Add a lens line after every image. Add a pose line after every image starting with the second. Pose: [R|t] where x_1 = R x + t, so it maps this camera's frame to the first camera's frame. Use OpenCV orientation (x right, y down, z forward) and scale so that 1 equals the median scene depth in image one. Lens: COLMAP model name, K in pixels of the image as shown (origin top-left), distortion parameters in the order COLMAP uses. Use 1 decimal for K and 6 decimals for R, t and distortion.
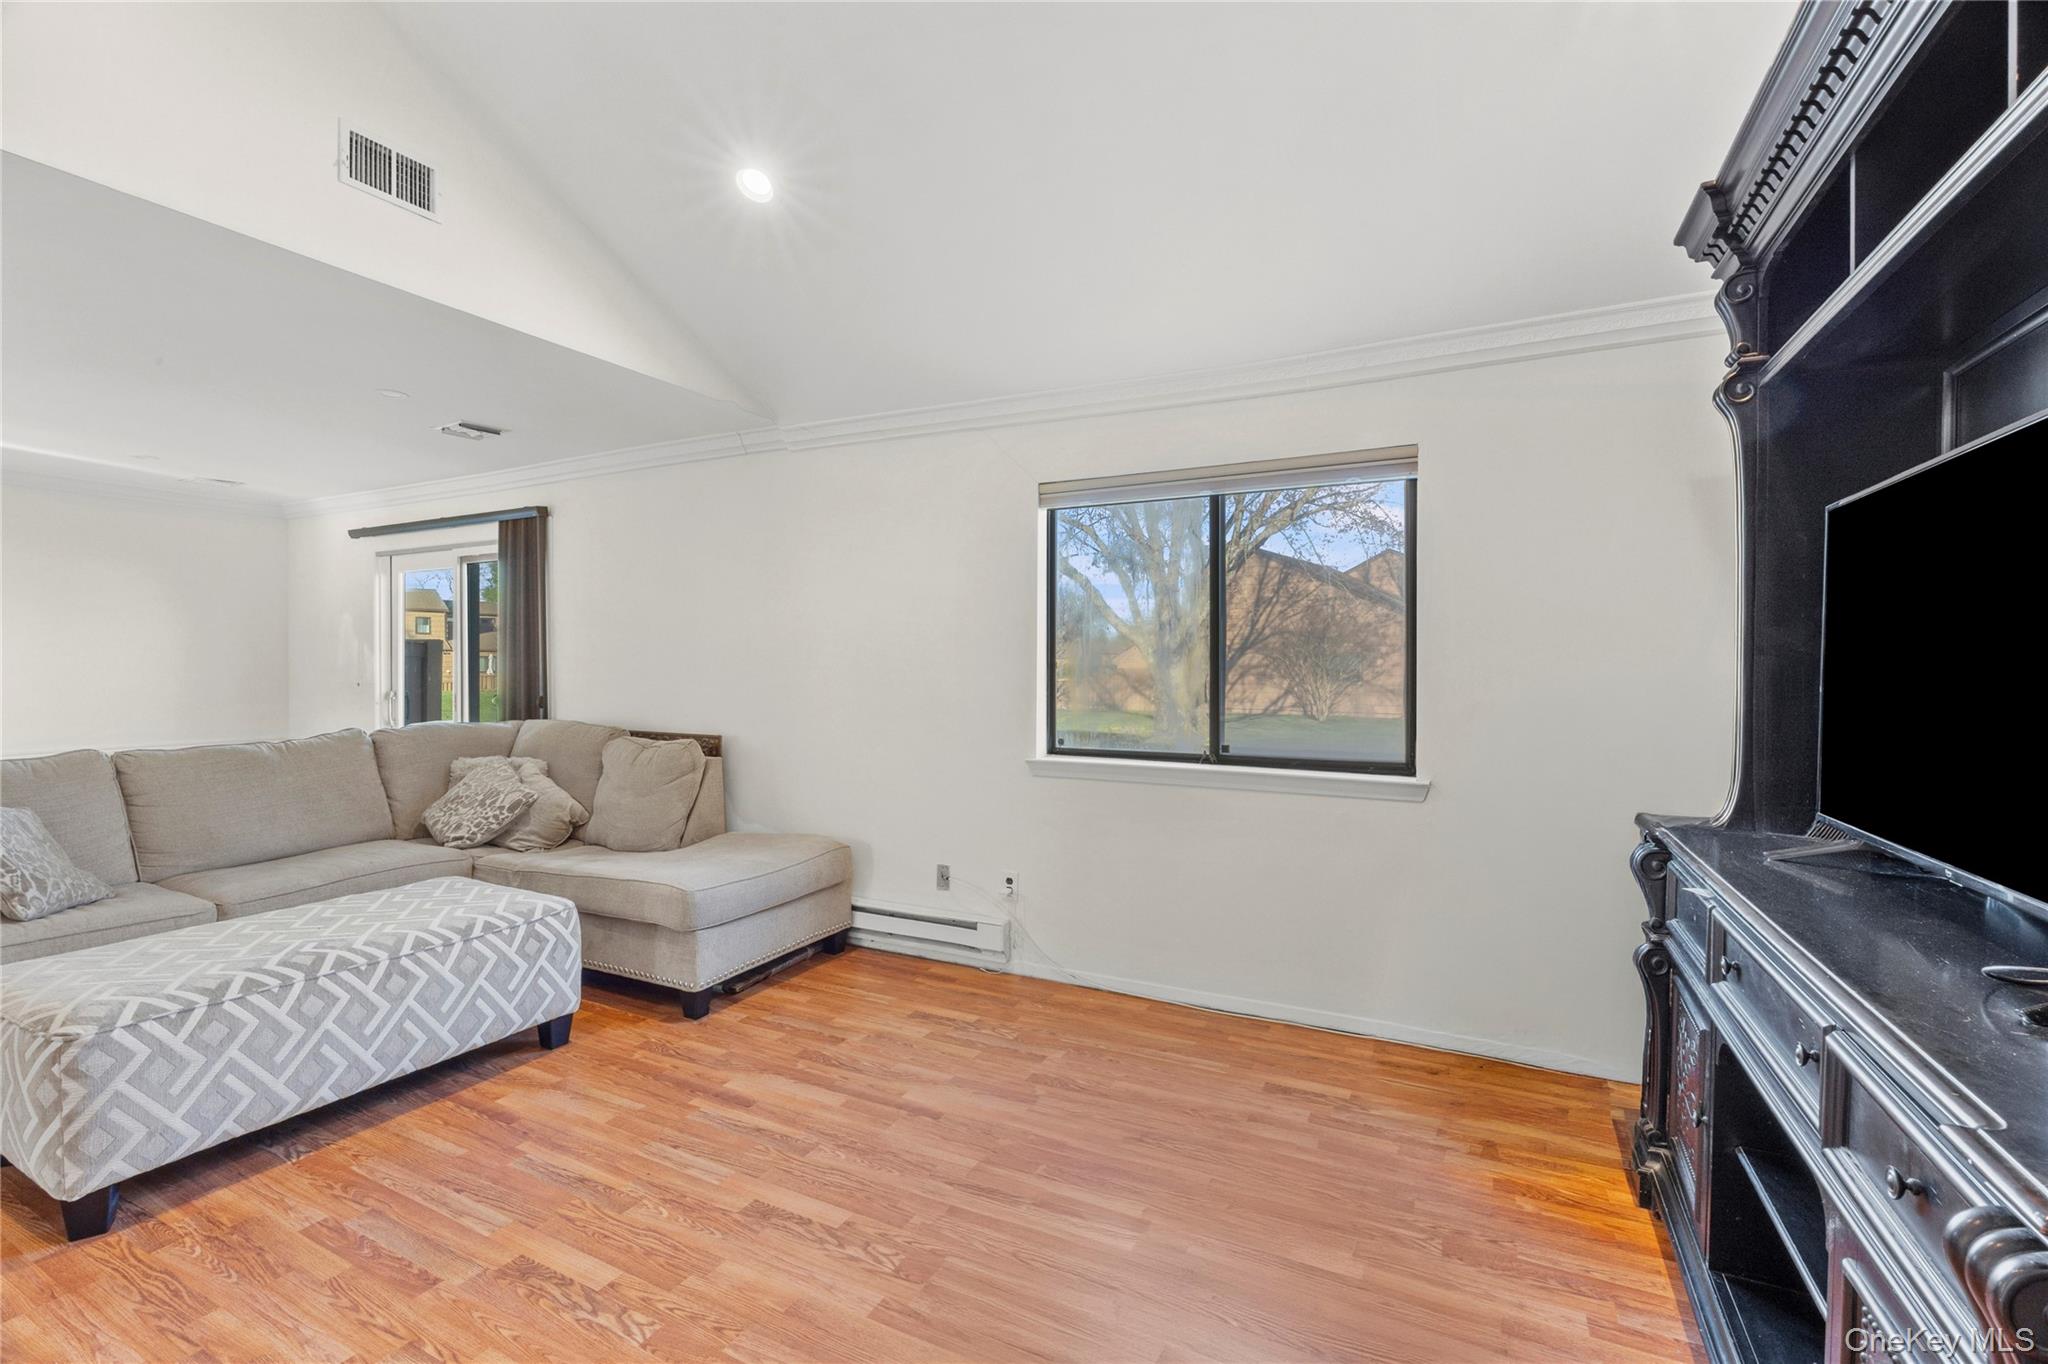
lens RADIAL K [[898.3, 0, 1027.1], [0, 898.3, 673.7], [0, 0, 1]] dist [-0.012535, -0.000528]
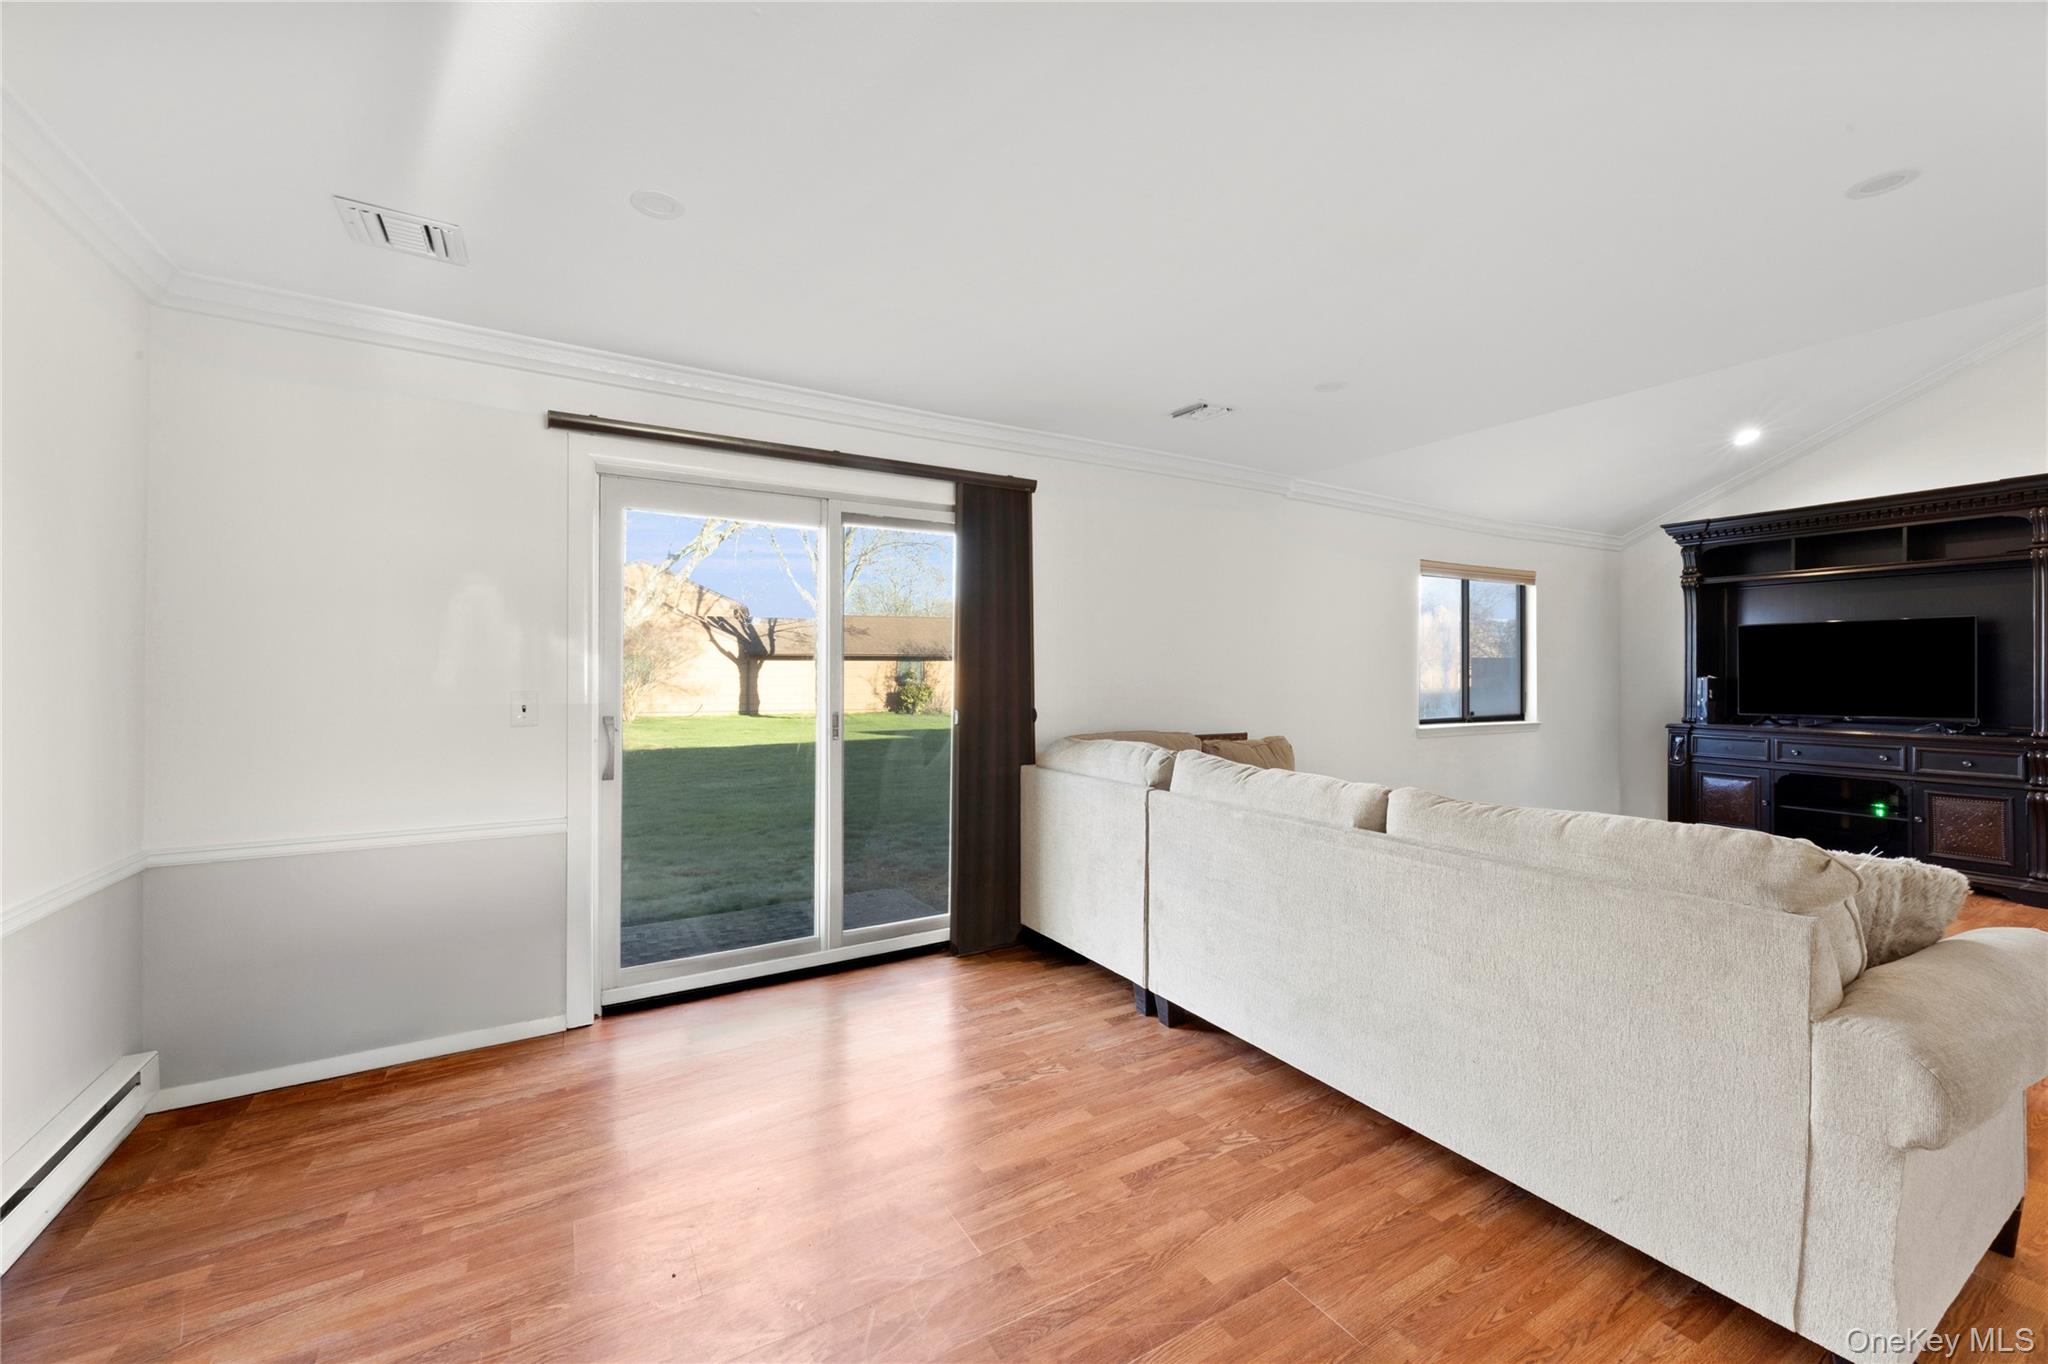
lens RADIAL K [[818.9, 0, 1006.7], [0, 818.9, 676.6], [0, 0, 1]] dist [0.010228, -0.000291]
pose [[0.537096, -0.006999, 0.843492, -1.747177], [0.004717, 0.999975, 0.005294, -0.008521], [-0.843508, 0.001136, 0.537116, 0.871520]]
